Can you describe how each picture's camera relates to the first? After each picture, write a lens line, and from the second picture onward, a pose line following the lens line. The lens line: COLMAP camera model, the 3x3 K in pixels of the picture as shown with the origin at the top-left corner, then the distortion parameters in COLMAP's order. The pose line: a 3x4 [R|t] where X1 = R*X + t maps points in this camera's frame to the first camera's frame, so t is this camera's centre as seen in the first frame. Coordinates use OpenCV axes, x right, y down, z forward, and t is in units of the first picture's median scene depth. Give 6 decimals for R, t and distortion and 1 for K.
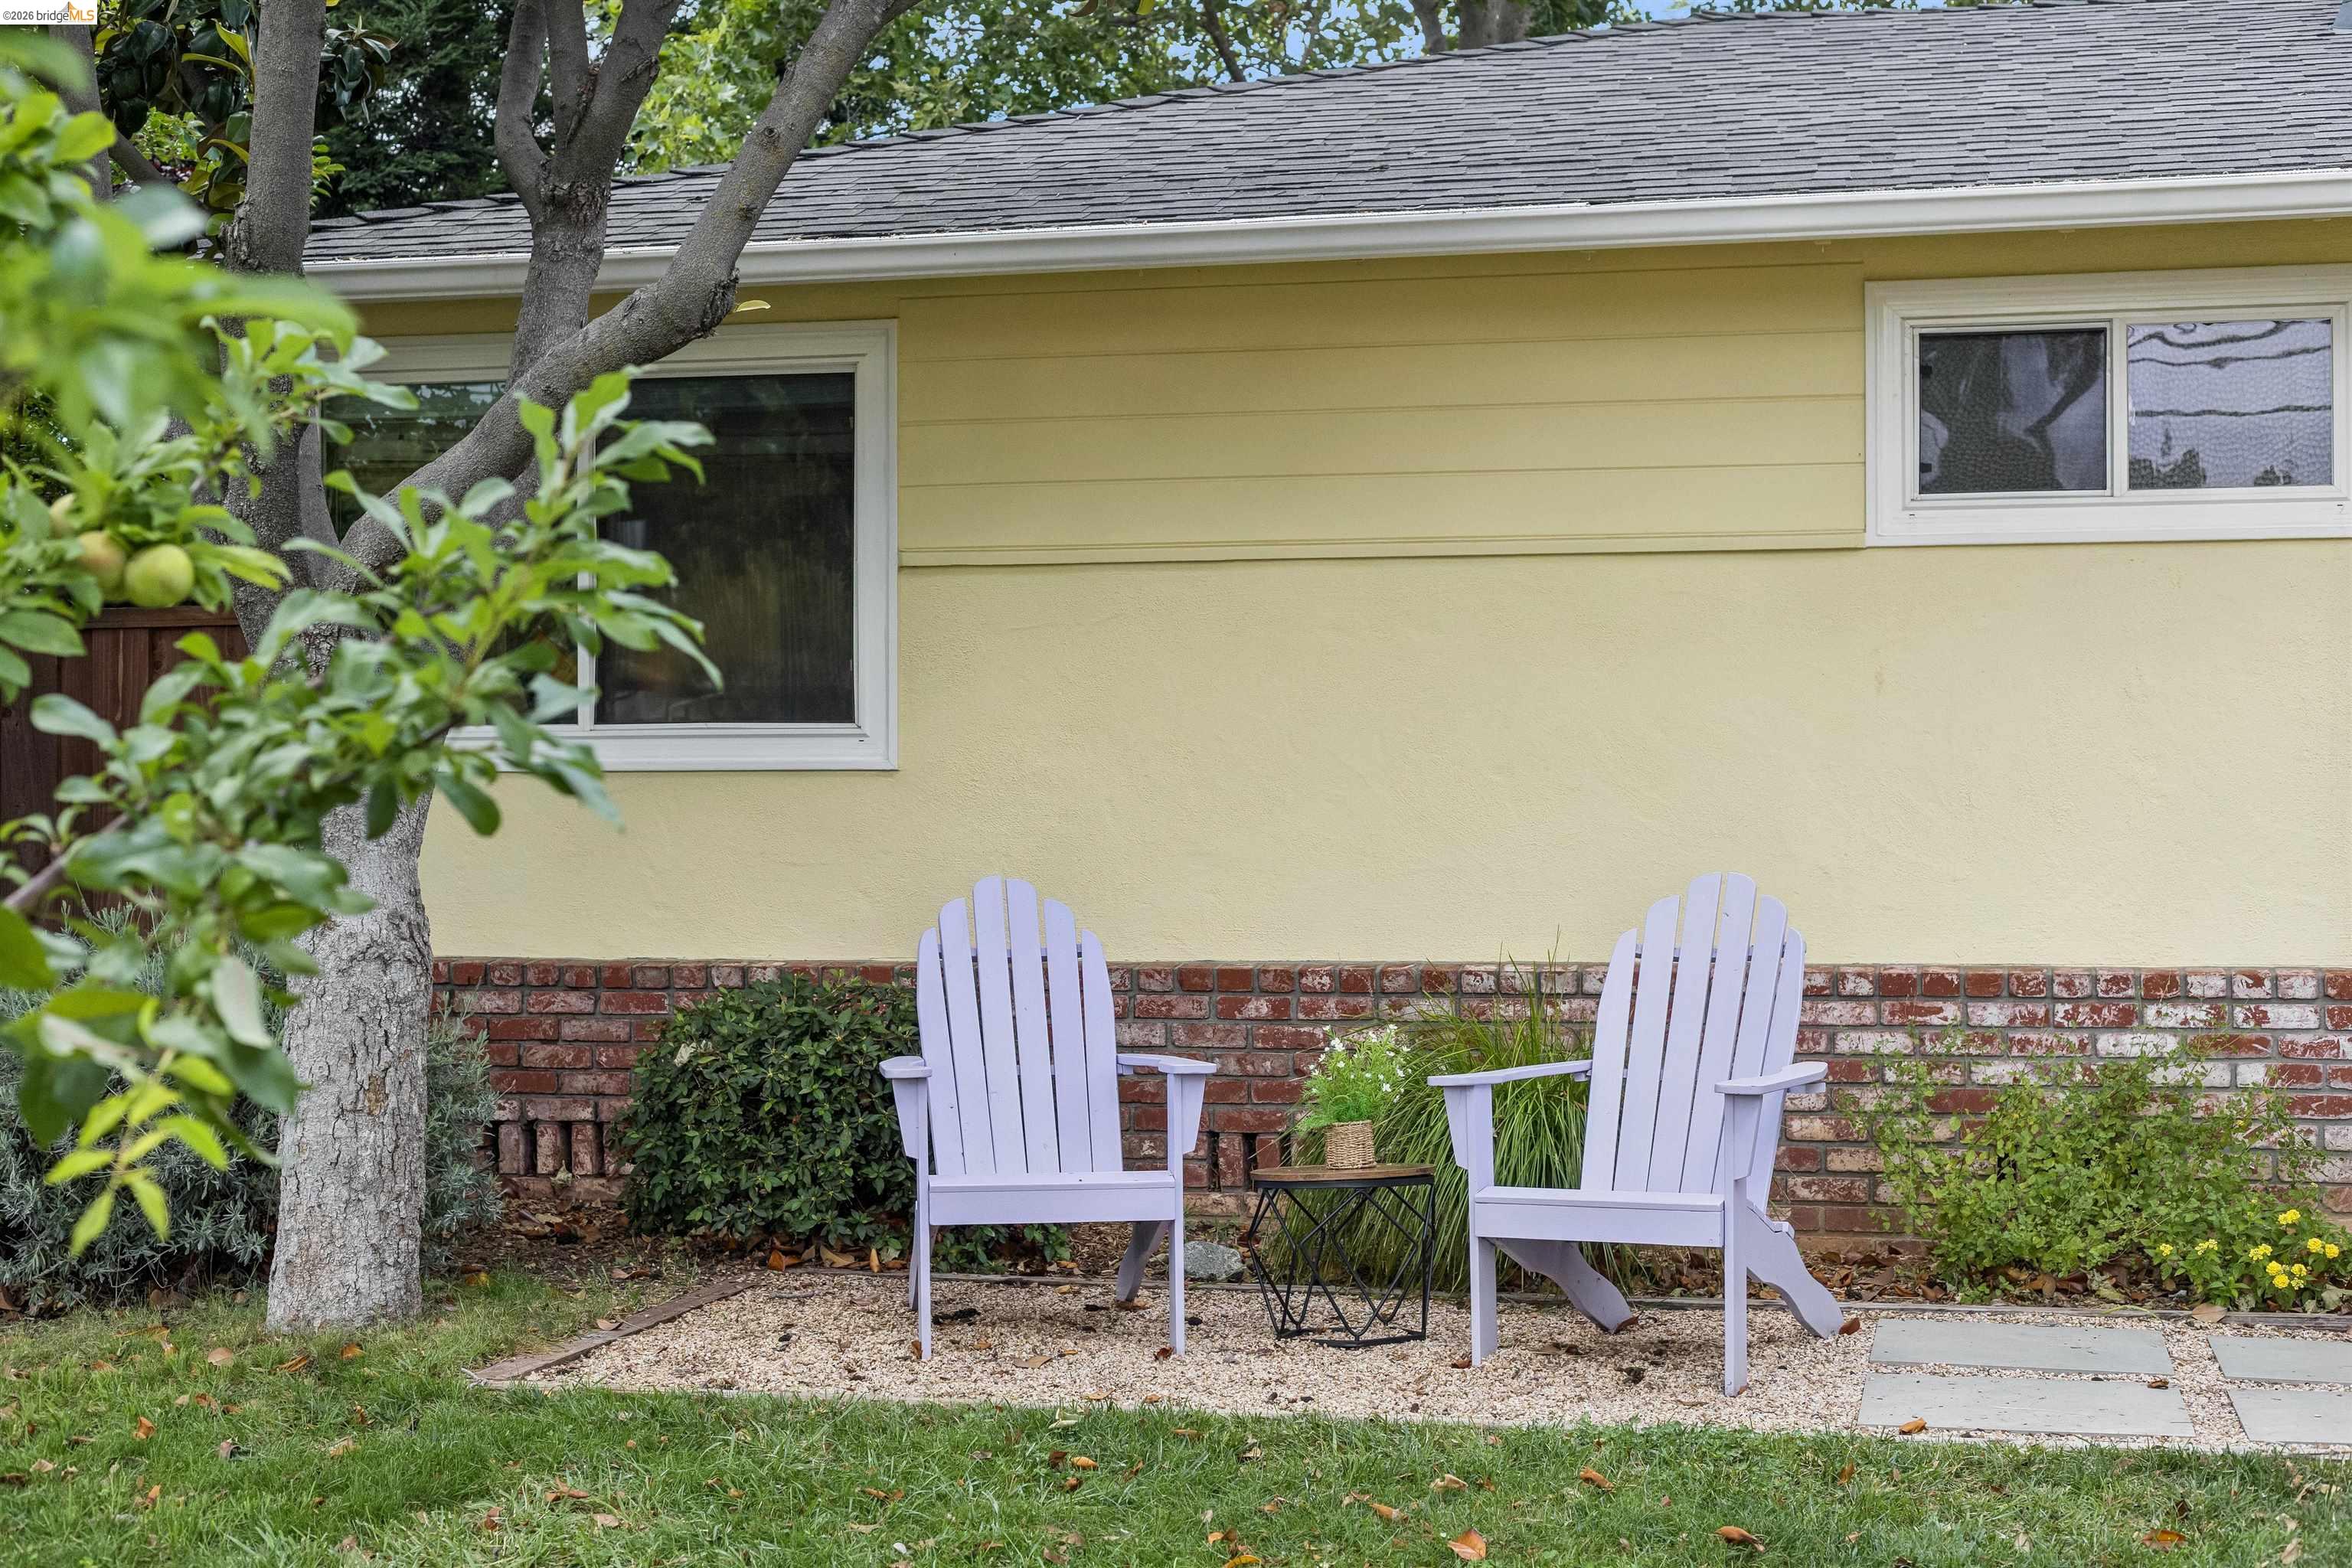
lens RADIAL K [[3390.9, 0, 1167.9], [0, 3390.9, 730.0], [0, 0, 1]] dist [0.006997, 0.072719]
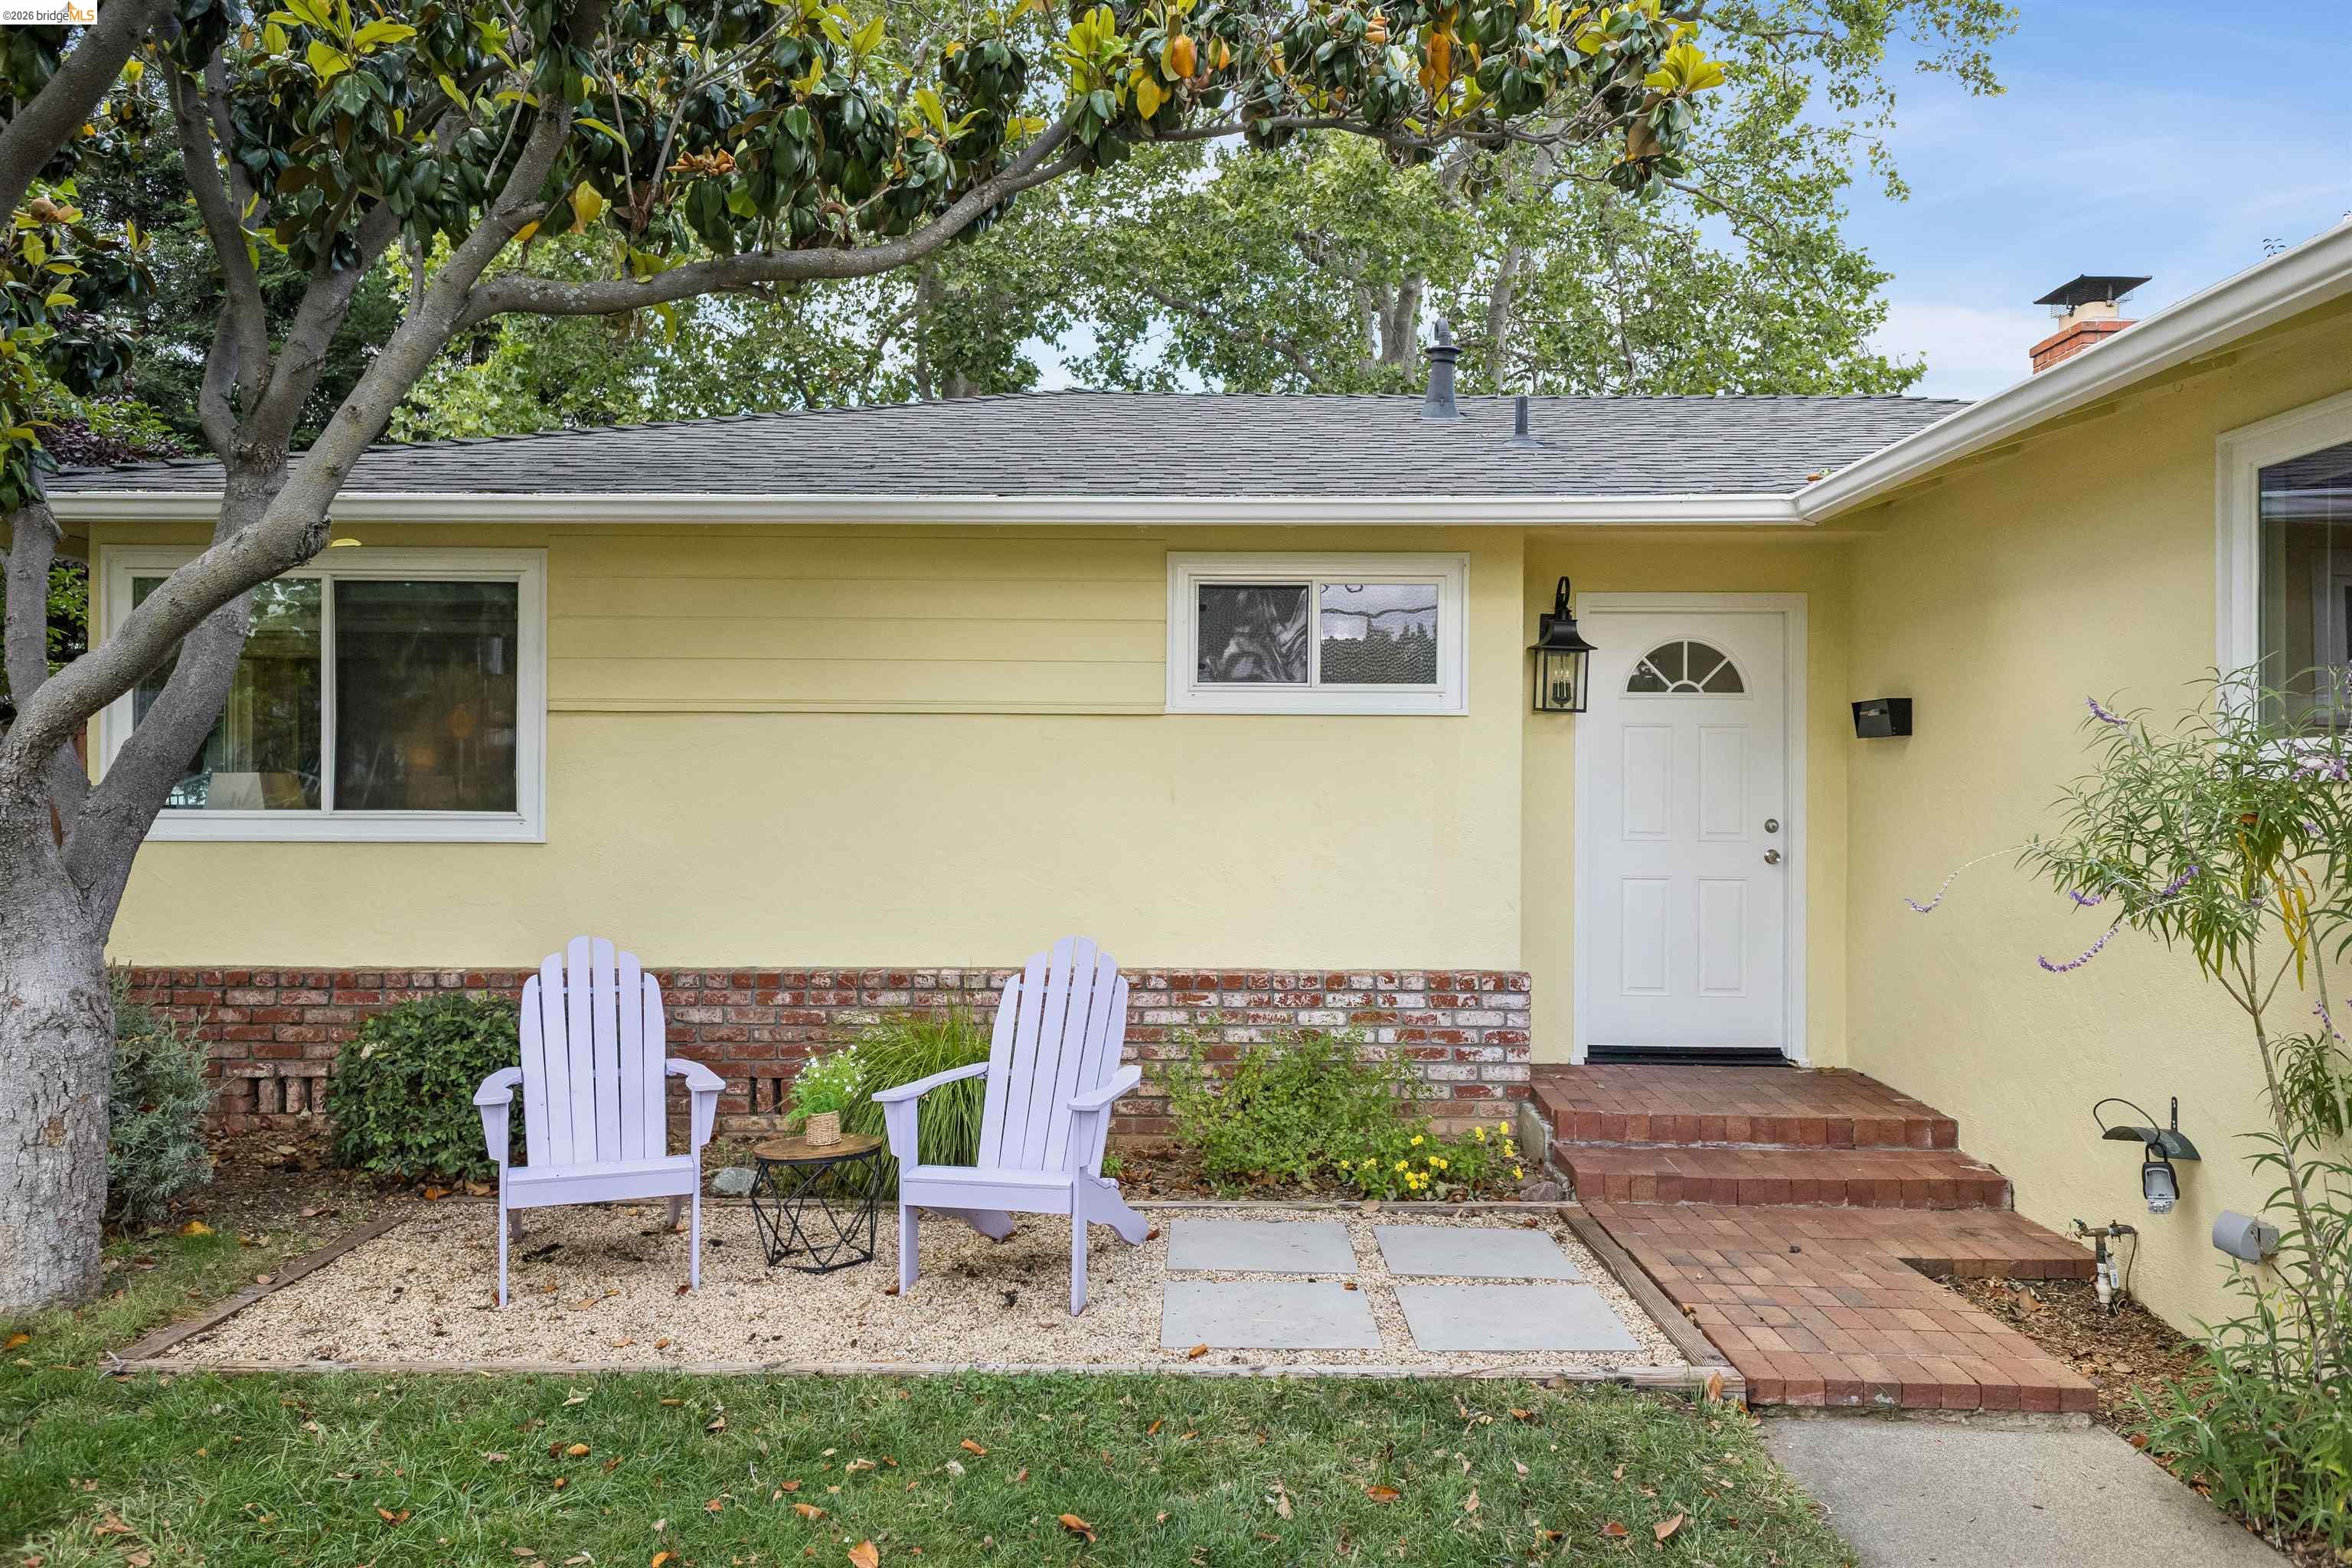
lens RADIAL K [[1657.5, 0, 1178.5], [0, 1657.5, 781.3], [0, 0, 1]] dist [0.053953, -0.043749]
pose [[0.975828, 0.008707, 0.218368, 0.038983], [-0.012672, 0.999779, 0.016761, -0.036578], [-0.218174, -0.019123, 0.975723, 0.226675]]
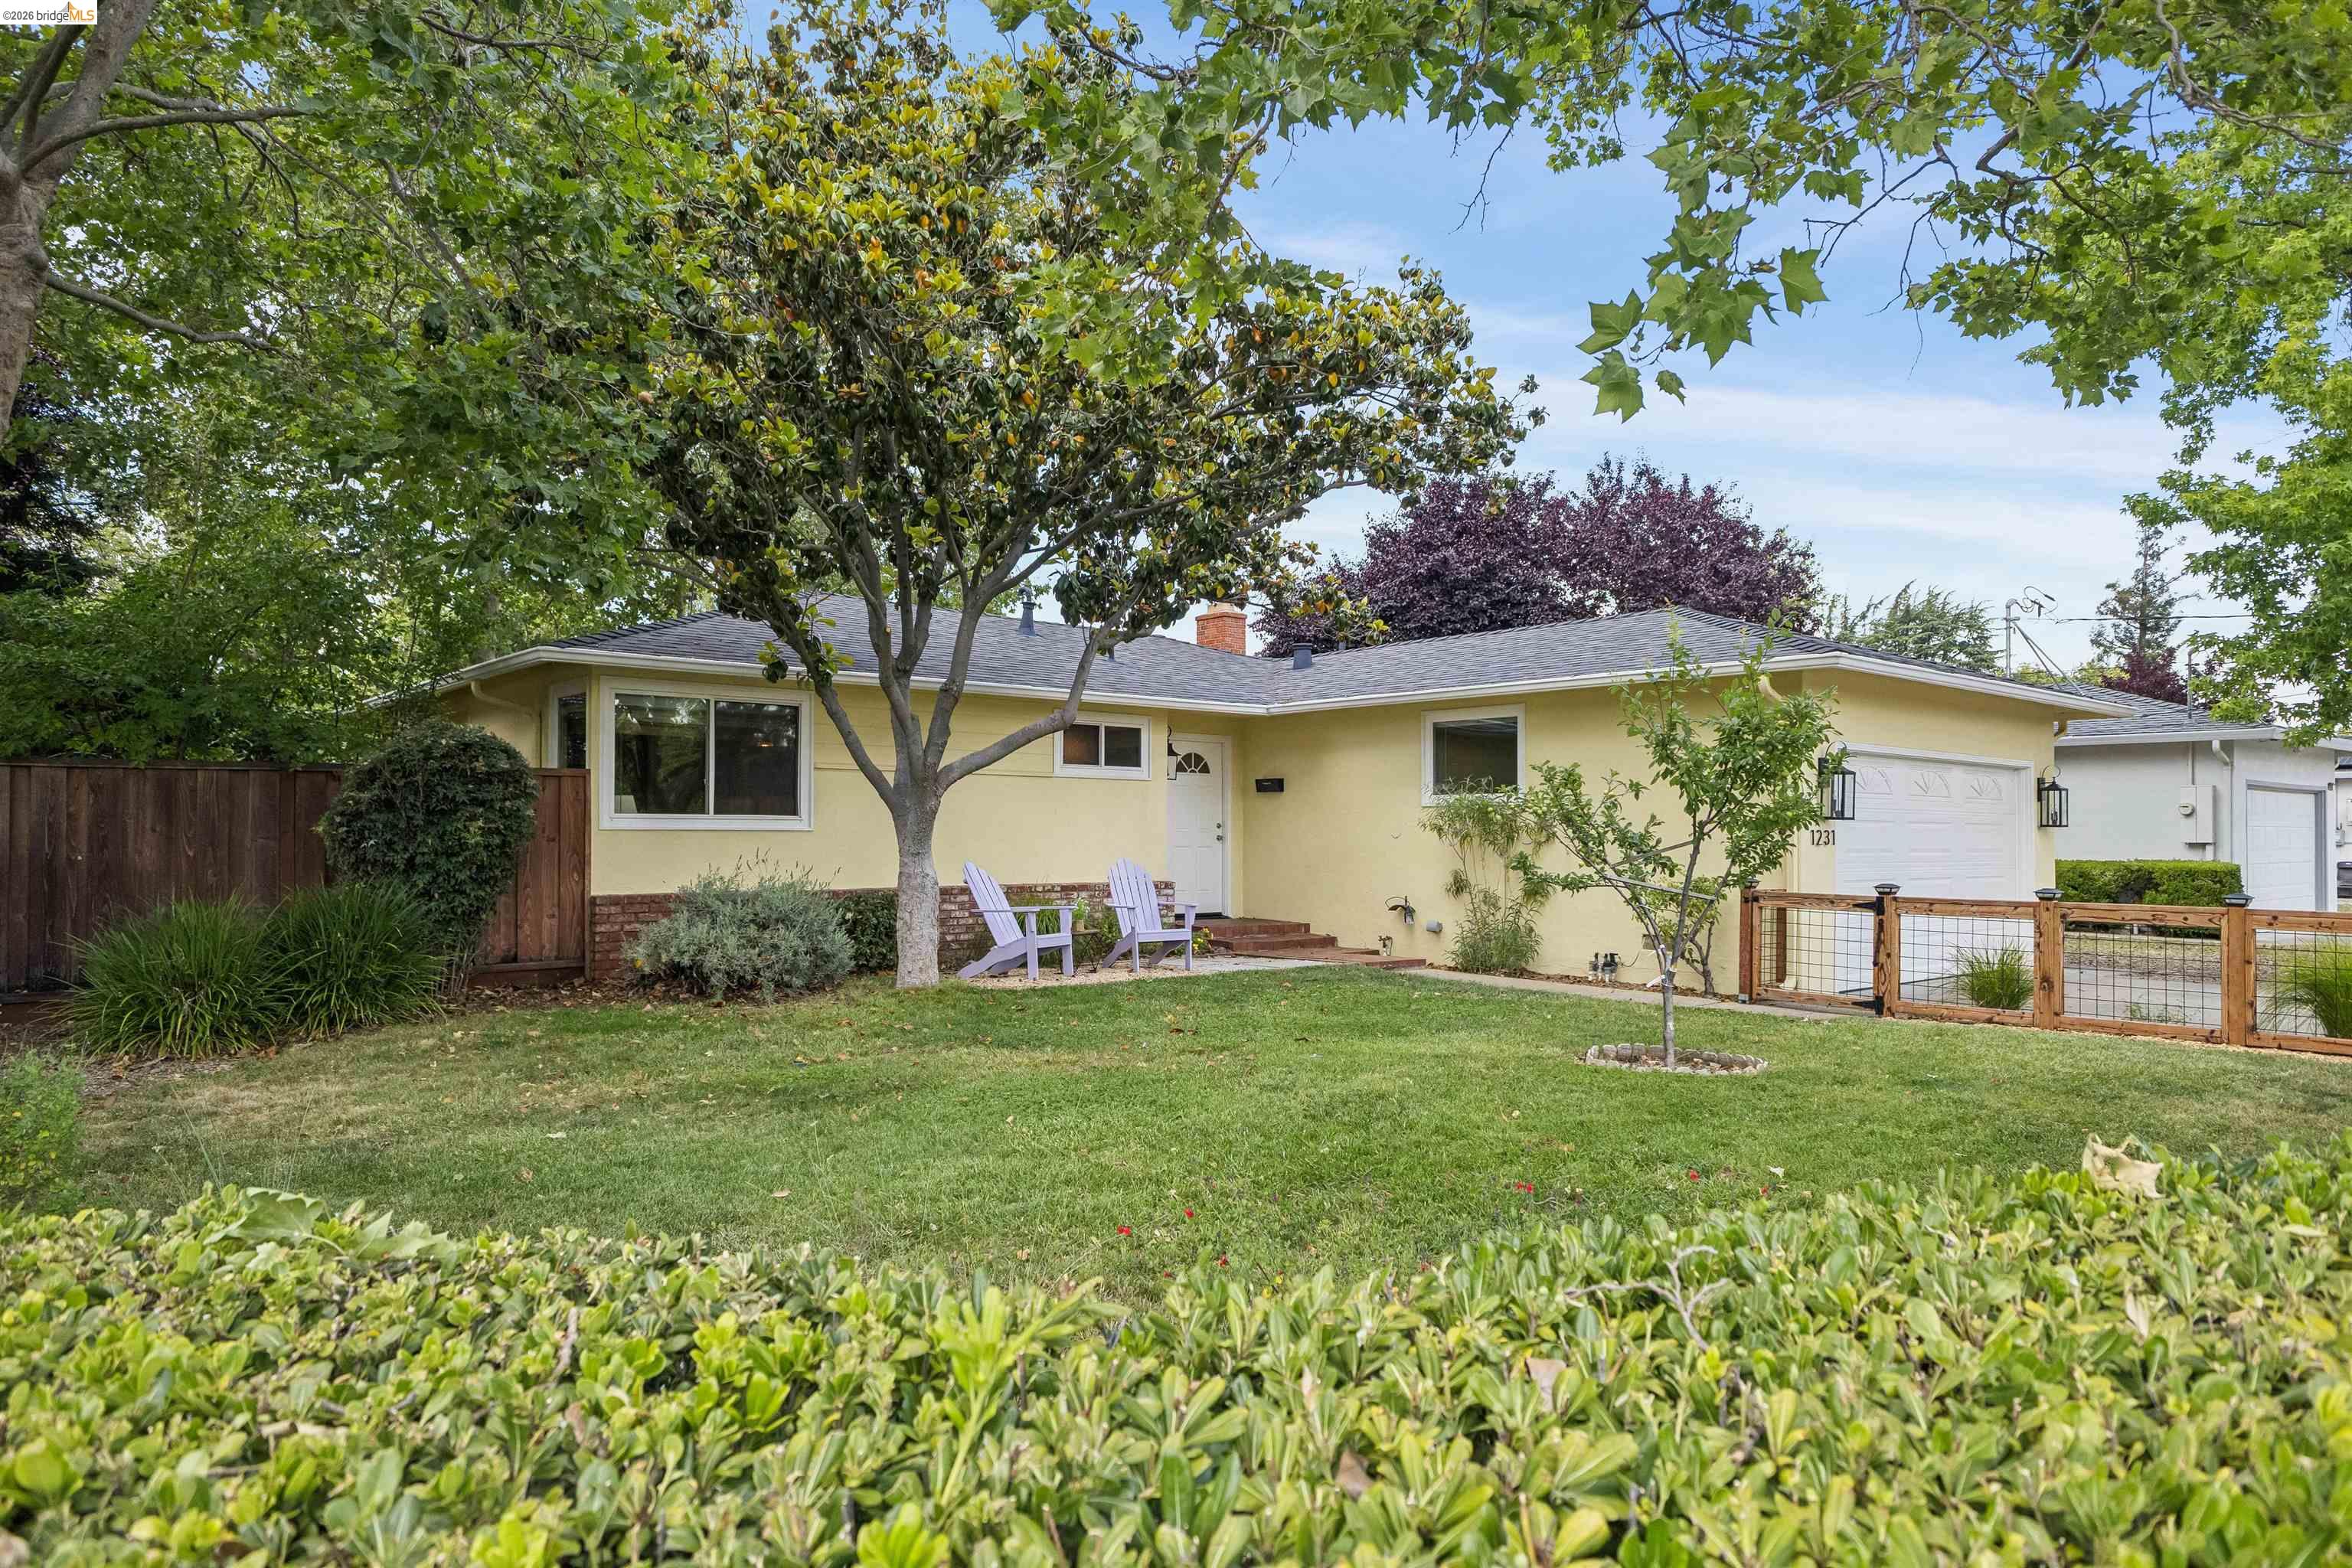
lens RADIAL K [[1505.0, 0, 1137.2], [0, 1505.0, 781.9], [0, 0, 1]] dist [0.002493, 0.000452]
pose [[0.598628, 0.036171, 0.800210, -1.181730], [-0.024353, 0.999340, -0.026954, -0.003570], [-0.800657, -0.003352, 0.599113, -0.124161]]
